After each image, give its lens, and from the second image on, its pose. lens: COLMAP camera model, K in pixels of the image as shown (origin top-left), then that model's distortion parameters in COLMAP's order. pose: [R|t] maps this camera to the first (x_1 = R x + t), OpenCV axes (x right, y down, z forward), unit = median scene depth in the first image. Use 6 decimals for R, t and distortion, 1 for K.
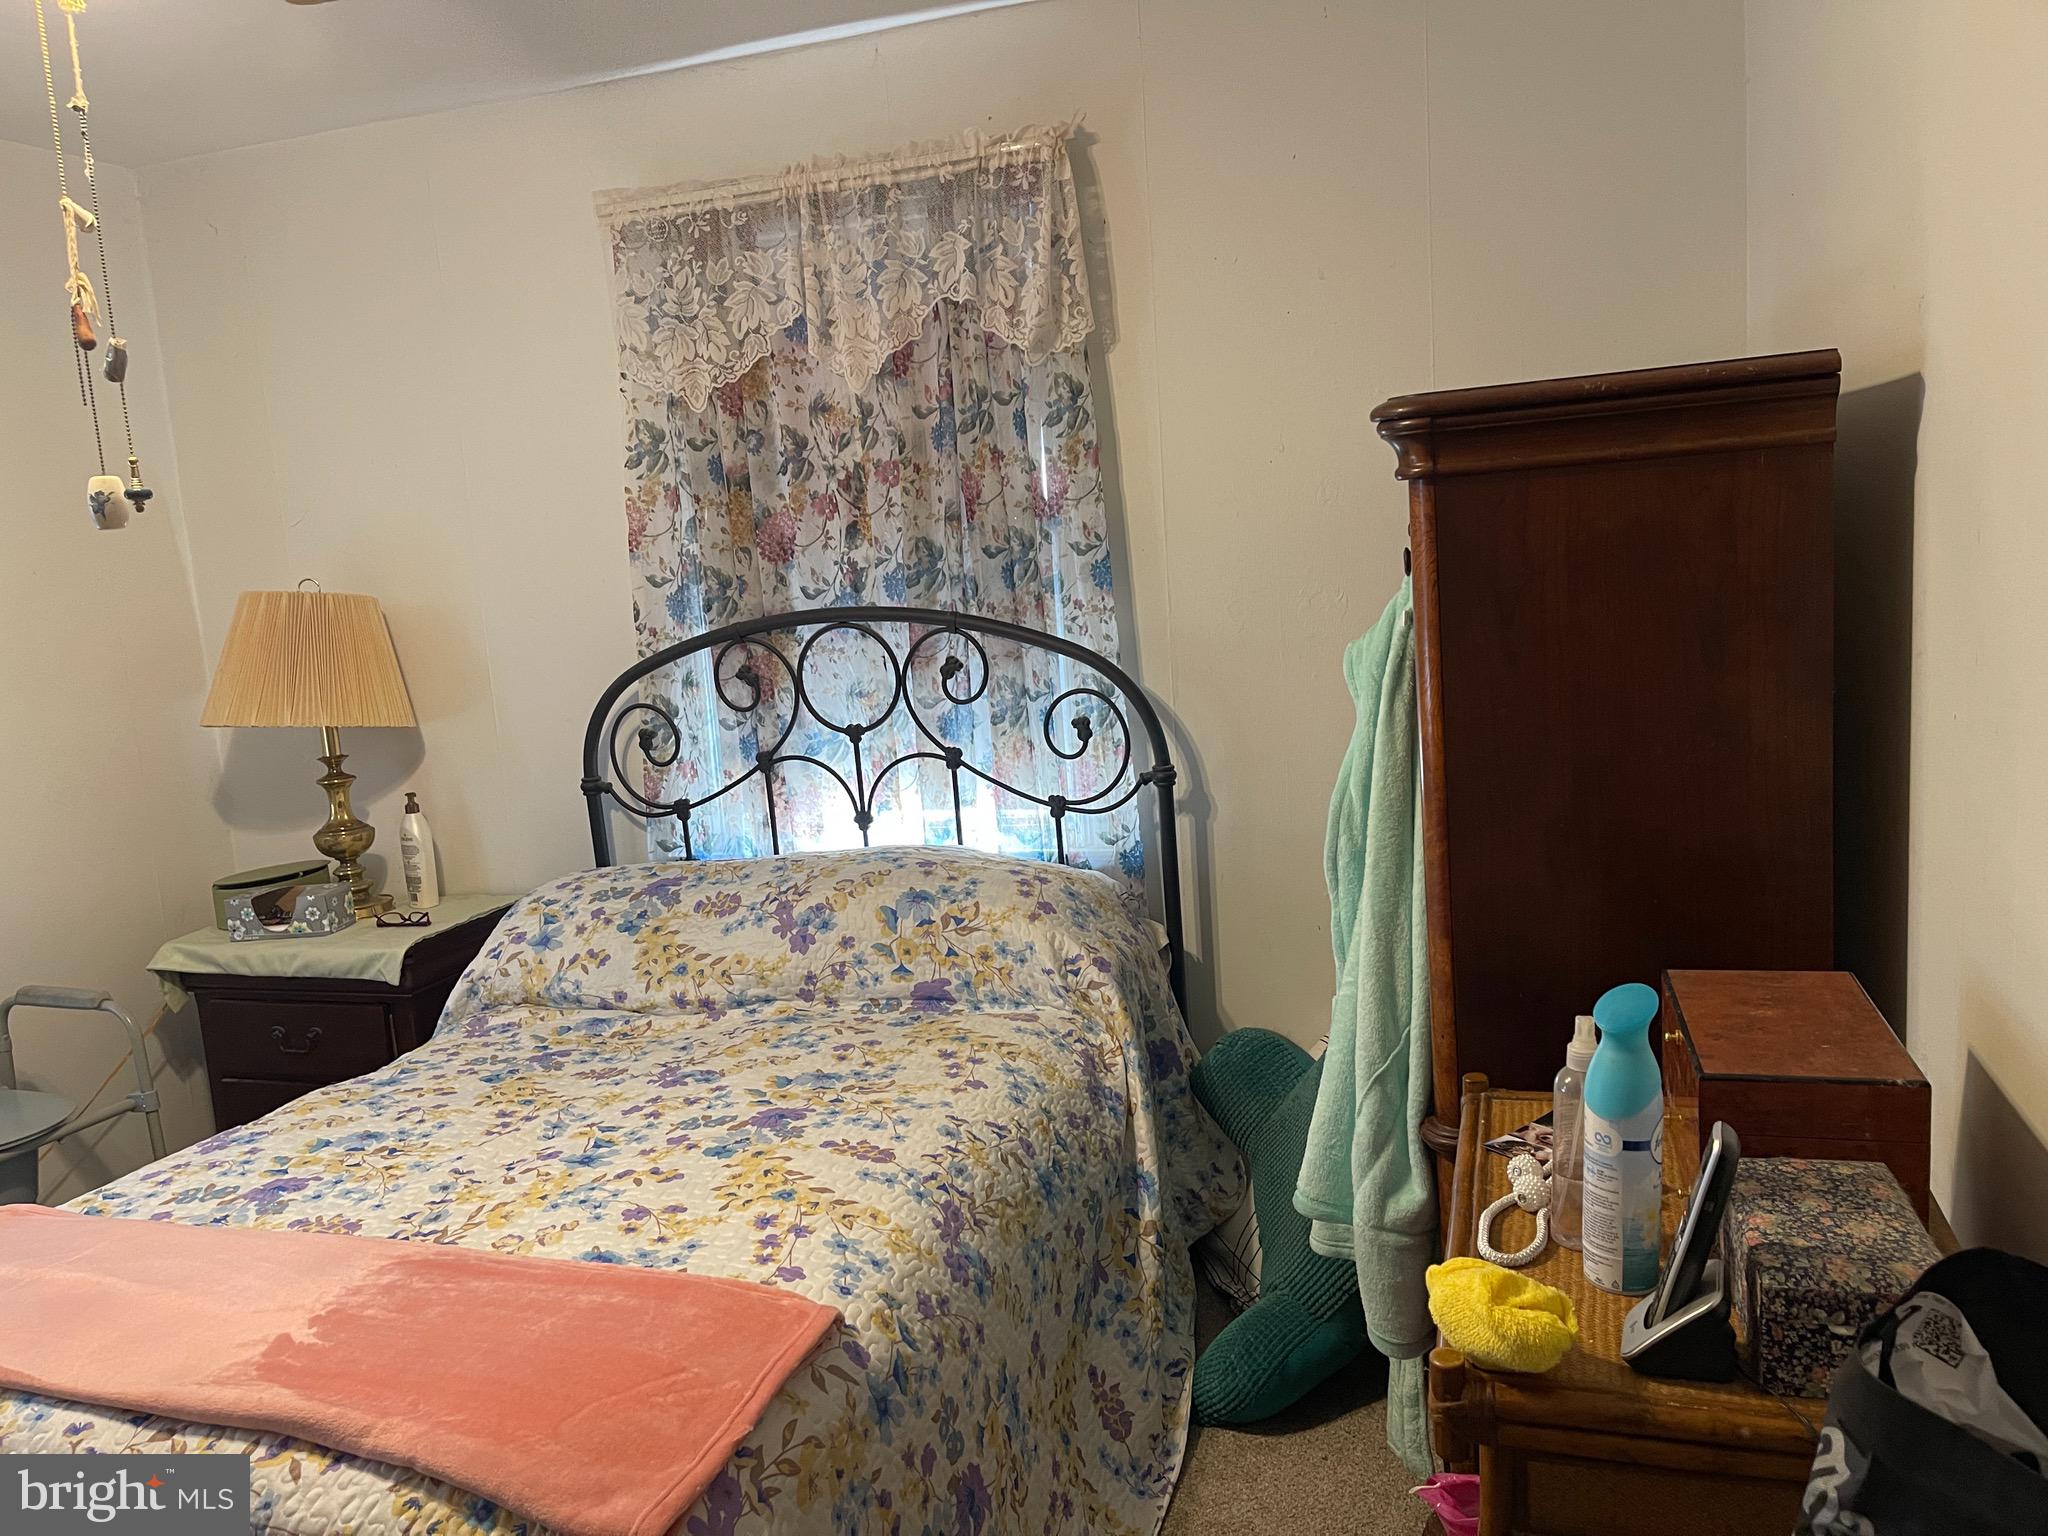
lens RADIAL K [[1555.4, 0, 1033.4], [0, 1555.4, 773.3], [0, 0, 1]] dist [0.076991, -0.088047]
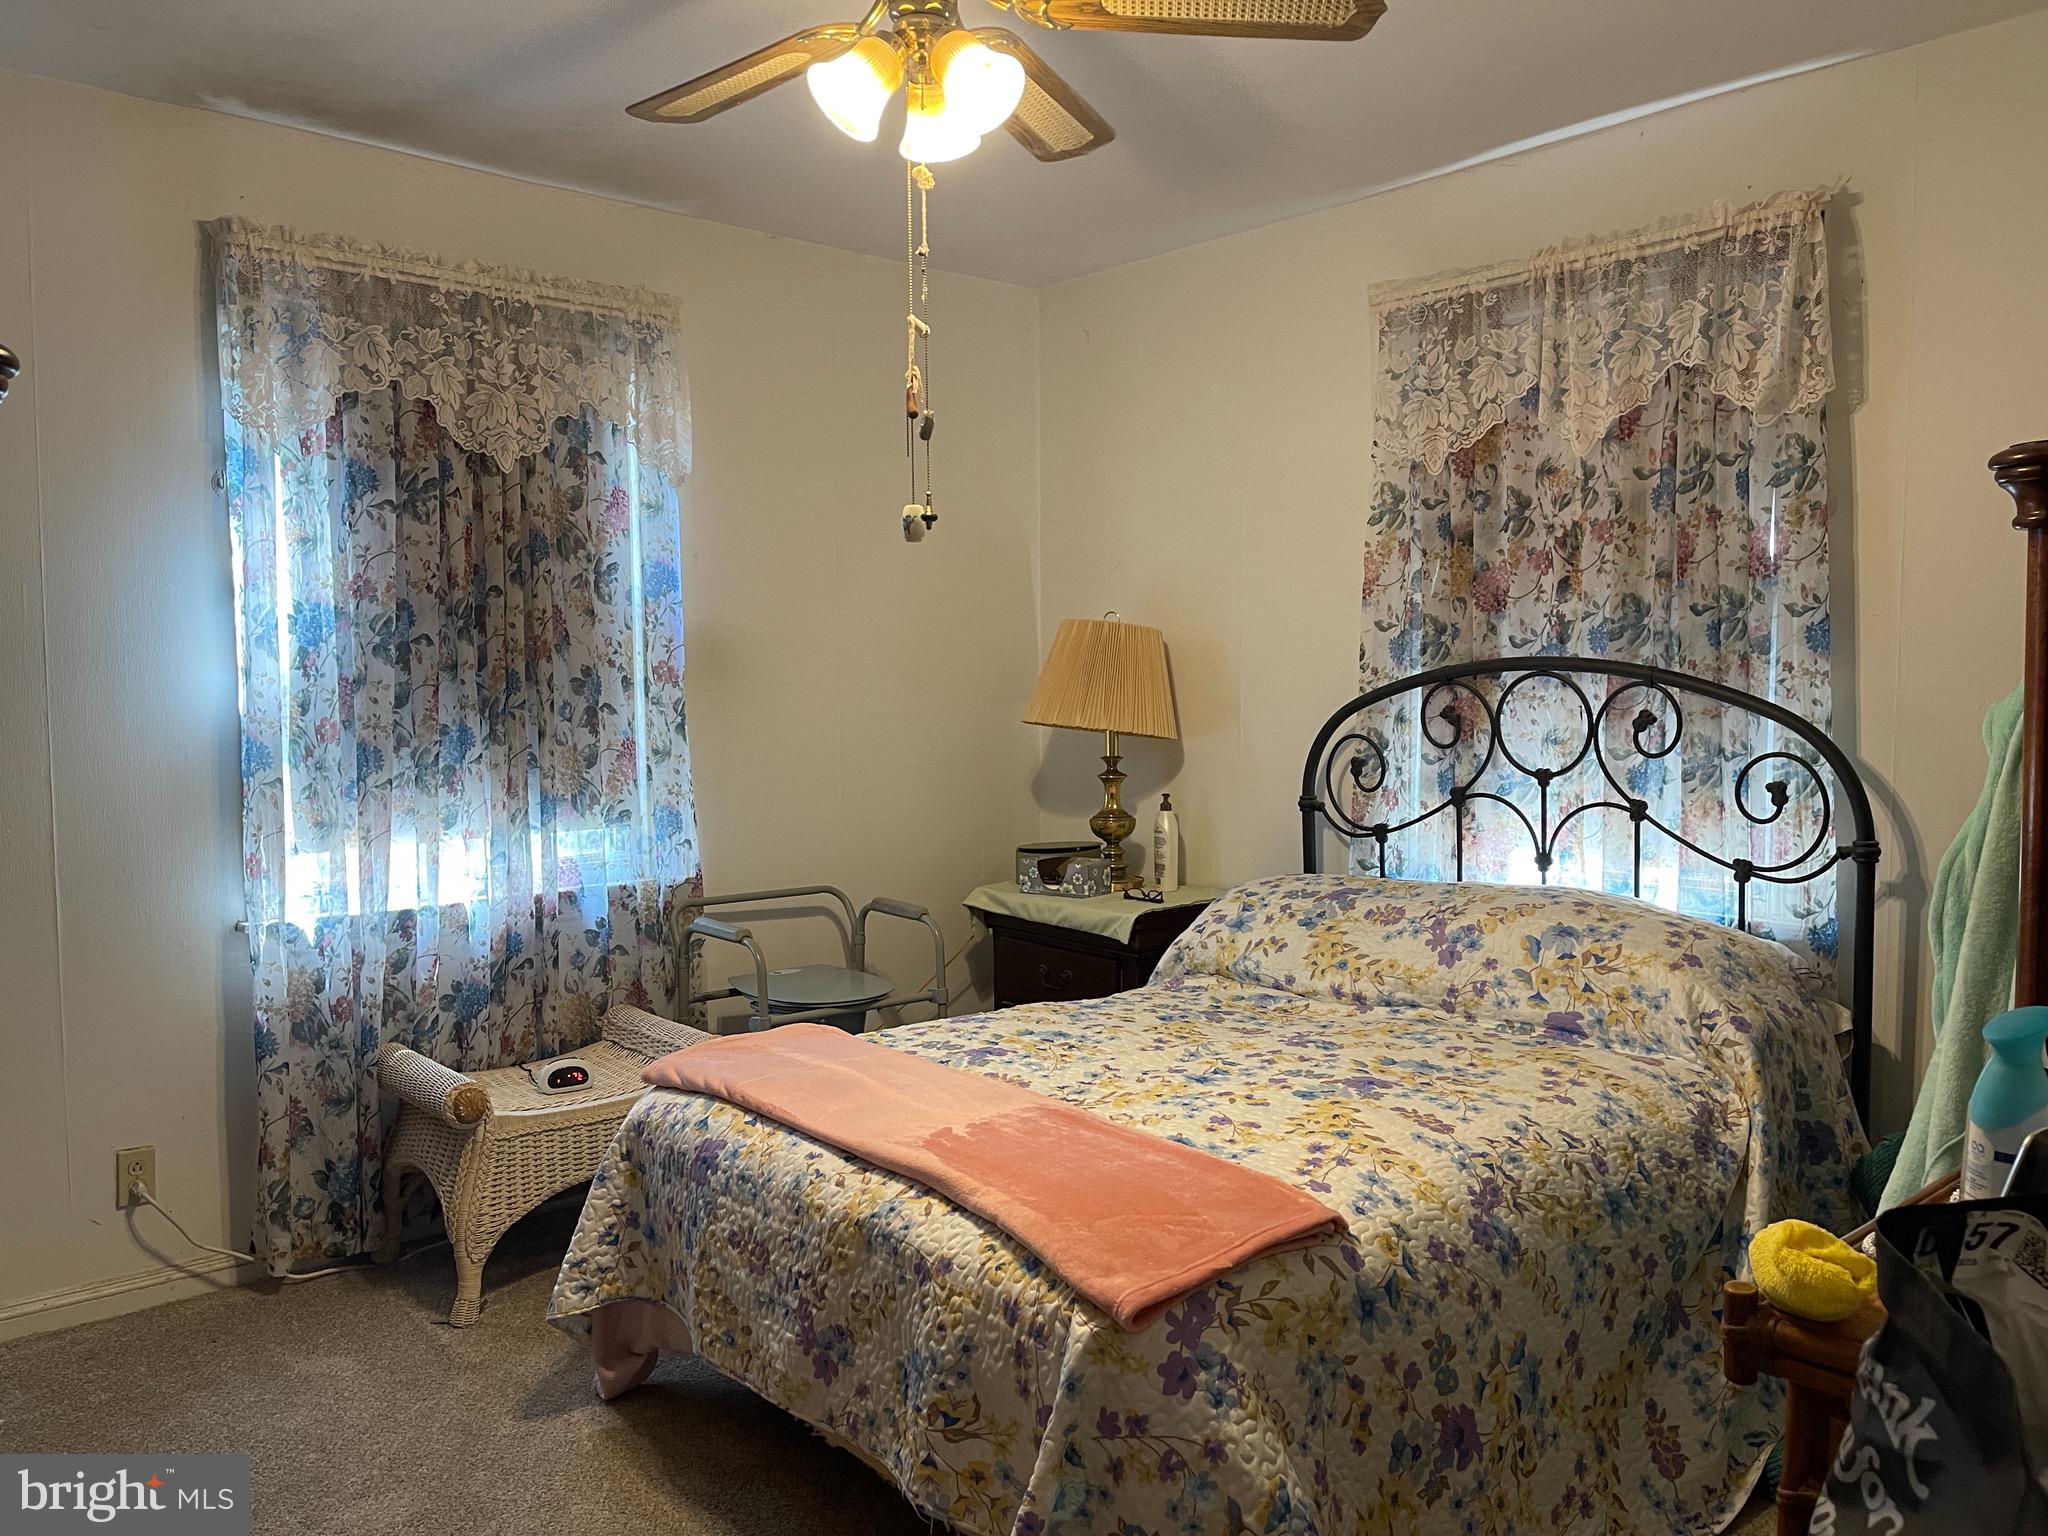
lens RADIAL K [[1555.4, 0, 1033.4], [0, 1555.4, 773.3], [0, 0, 1]] dist [0.076991, -0.088047]
pose [[0.858255, 0.101514, -0.503084, 0.130354], [-0.126354, 0.991865, -0.015416, 0.033593], [0.497427, 0.076797, 0.864100, -0.086009]]
